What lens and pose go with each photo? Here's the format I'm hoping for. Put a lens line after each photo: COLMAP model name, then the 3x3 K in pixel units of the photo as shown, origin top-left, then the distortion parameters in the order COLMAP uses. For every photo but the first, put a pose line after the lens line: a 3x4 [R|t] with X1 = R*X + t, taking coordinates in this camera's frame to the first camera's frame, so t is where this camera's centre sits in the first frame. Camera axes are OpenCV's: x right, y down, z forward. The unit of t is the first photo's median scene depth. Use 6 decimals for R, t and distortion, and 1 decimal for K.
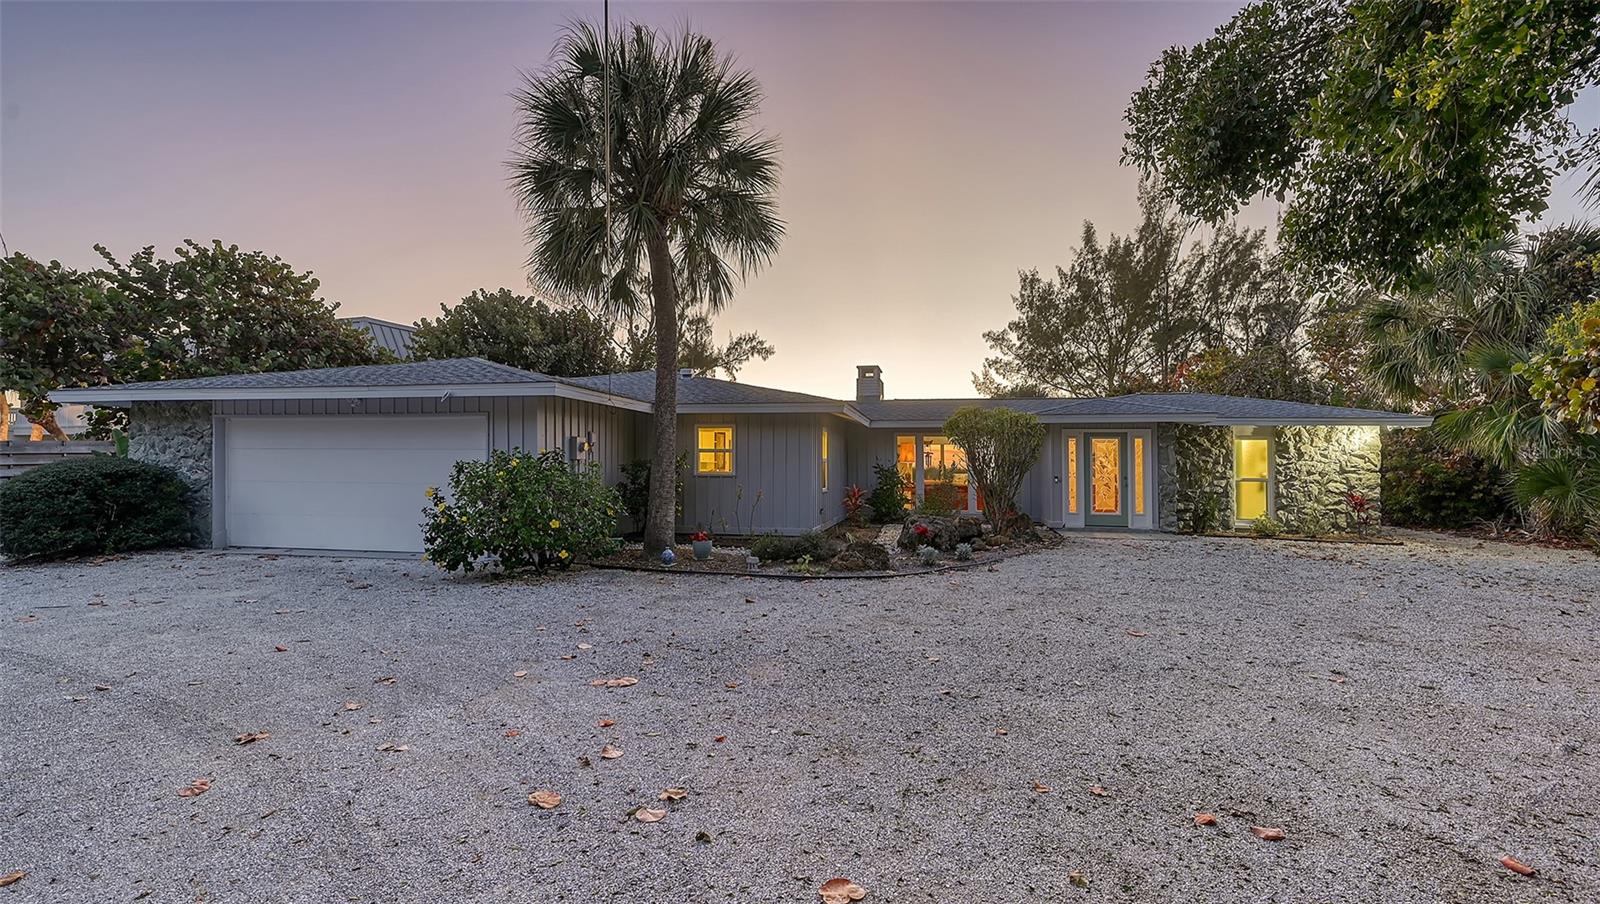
lens RADIAL K [[725.2, 0, 799.5], [0, 725.2, 438.8], [0, 0, 1]] dist [-0.000334, 0.000025]
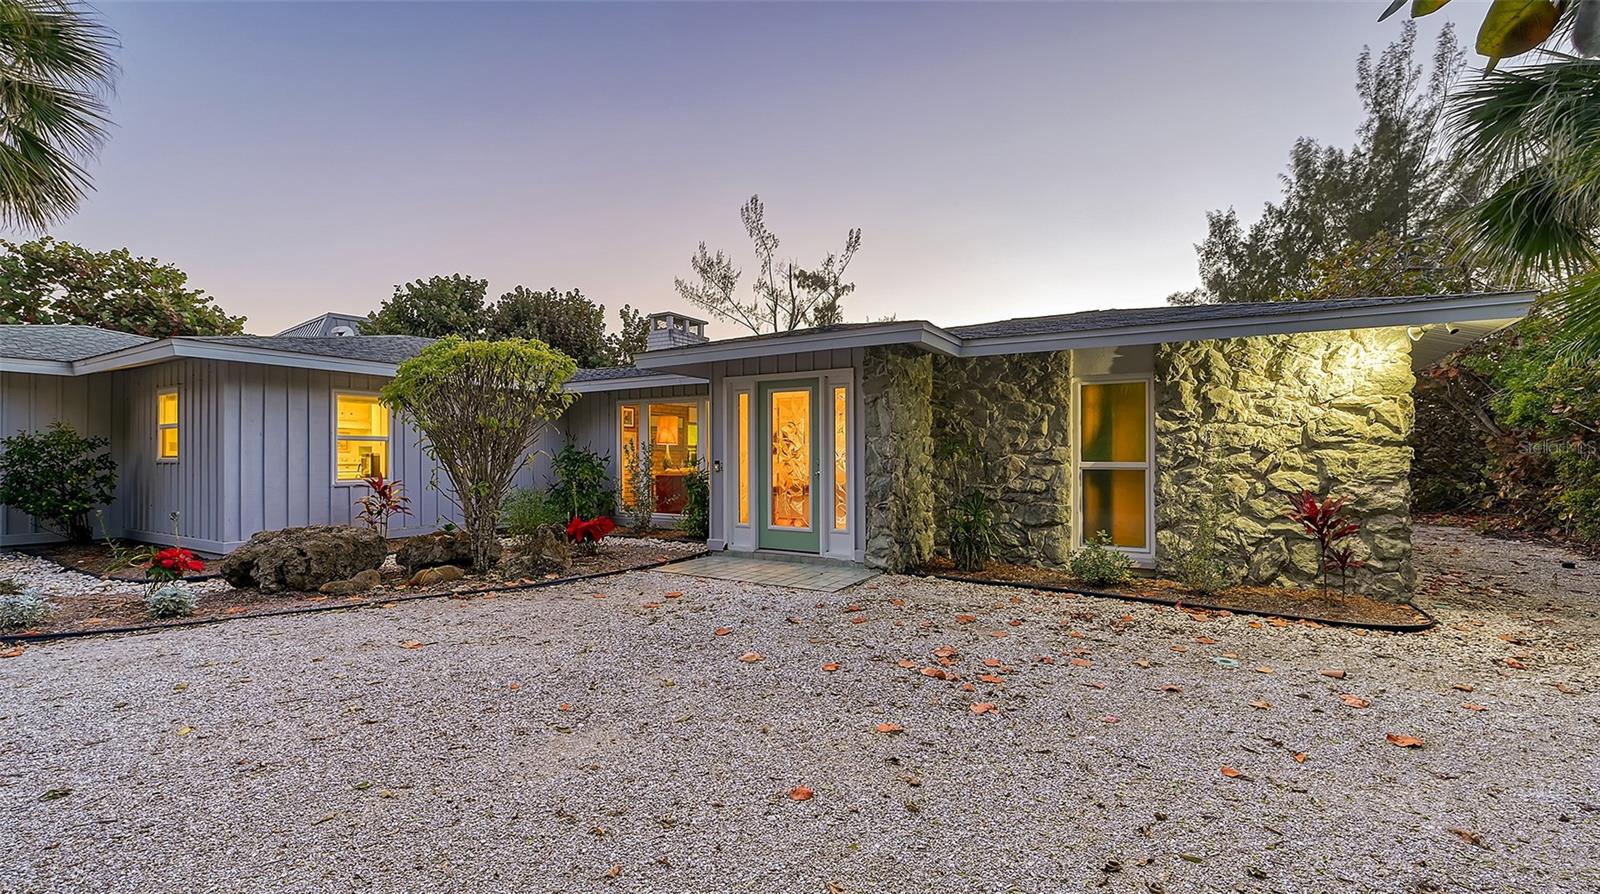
lens RADIAL K [[687.3, 0, 816.6], [0, 687.3, 456.6], [0, 0, 1]] dist [0.000390, 0.000026]
pose [[0.942398, -0.009806, -0.334350, 0.604857], [0.020538, 0.999381, 0.028578, 0.034257], [0.333863, -0.033799, 0.942016, 0.511404]]
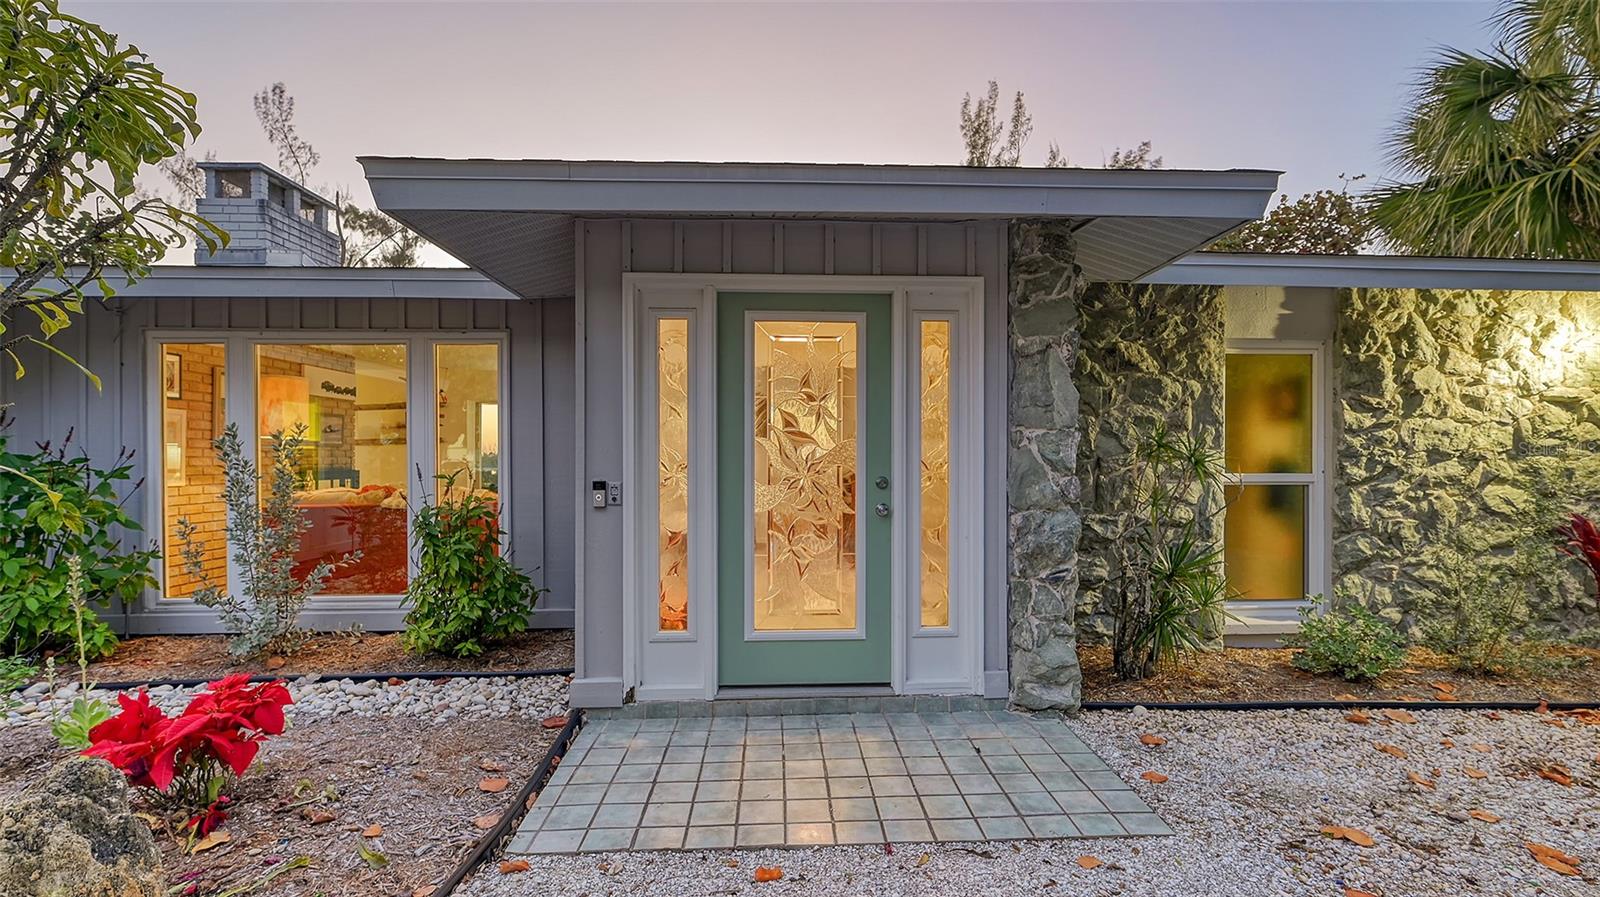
lens RADIAL K [[722.7, 0, 820.0], [0, 722.7, 457.6], [0, 0, 1]] dist [-0.001161, -0.000137]
pose [[0.970719, -0.011985, 0.239919, 0.364131], [0.002215, 0.999159, 0.040949, 0.034640], [-0.240208, -0.039219, 0.969929, 0.756706]]
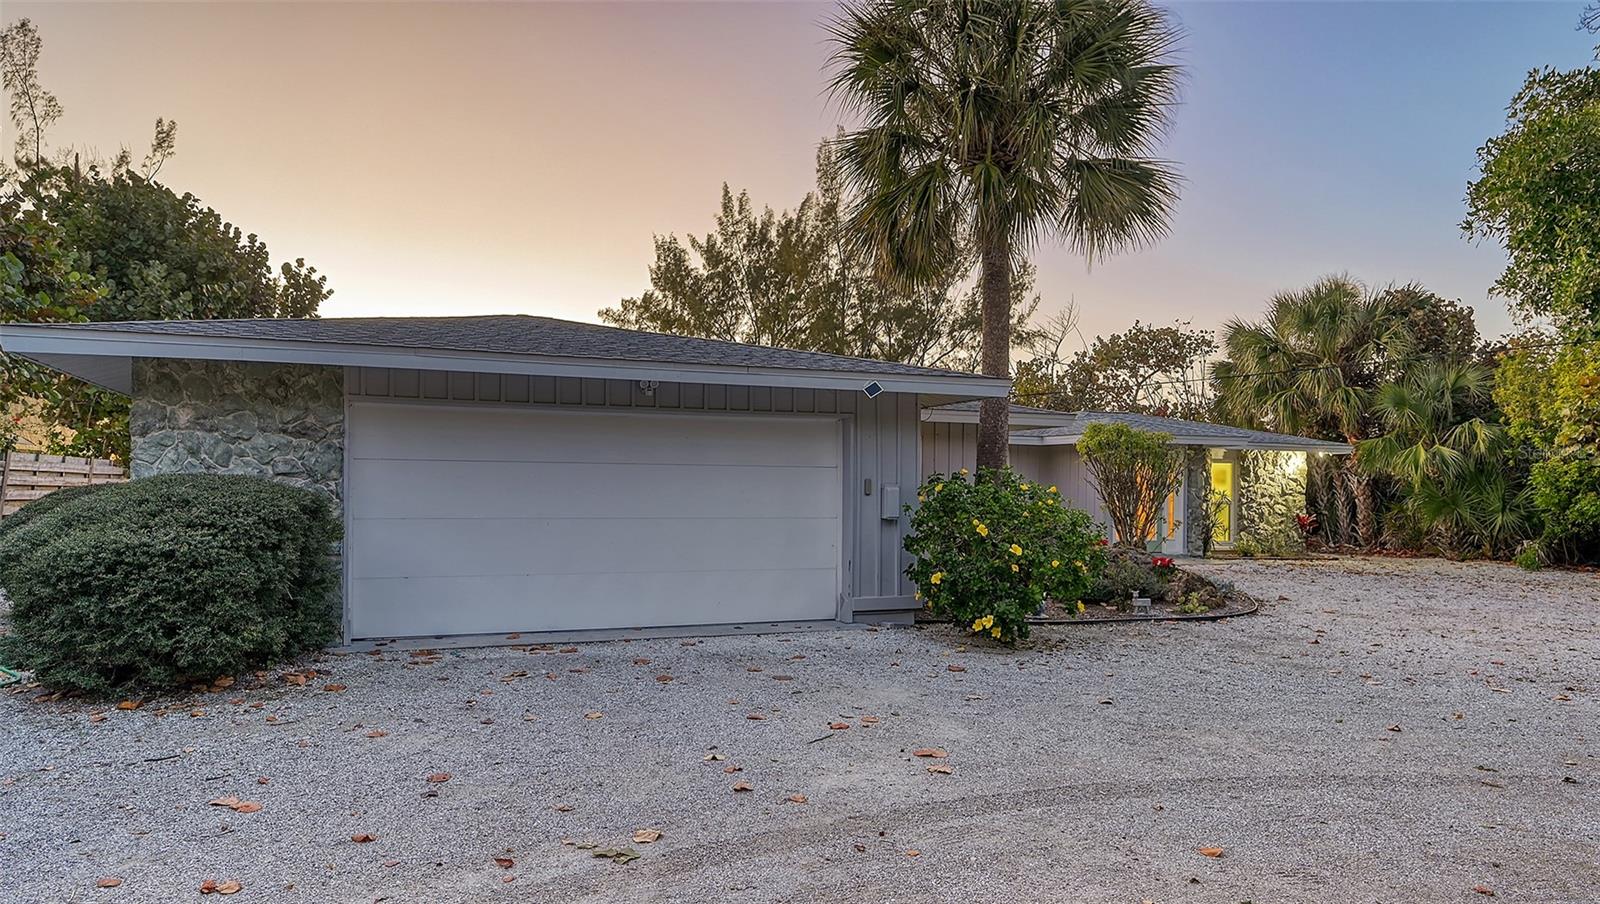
lens RADIAL K [[998.4, 0, 721.6], [0, 998.4, 476.2], [0, 0, 1]] dist [0.002474, 0.000352]
pose [[0.854774, 0.006275, 0.518962, -0.718065], [-0.021279, 0.999510, 0.022963, 0.002664], [-0.518564, -0.030671, 0.854489, 0.170682]]
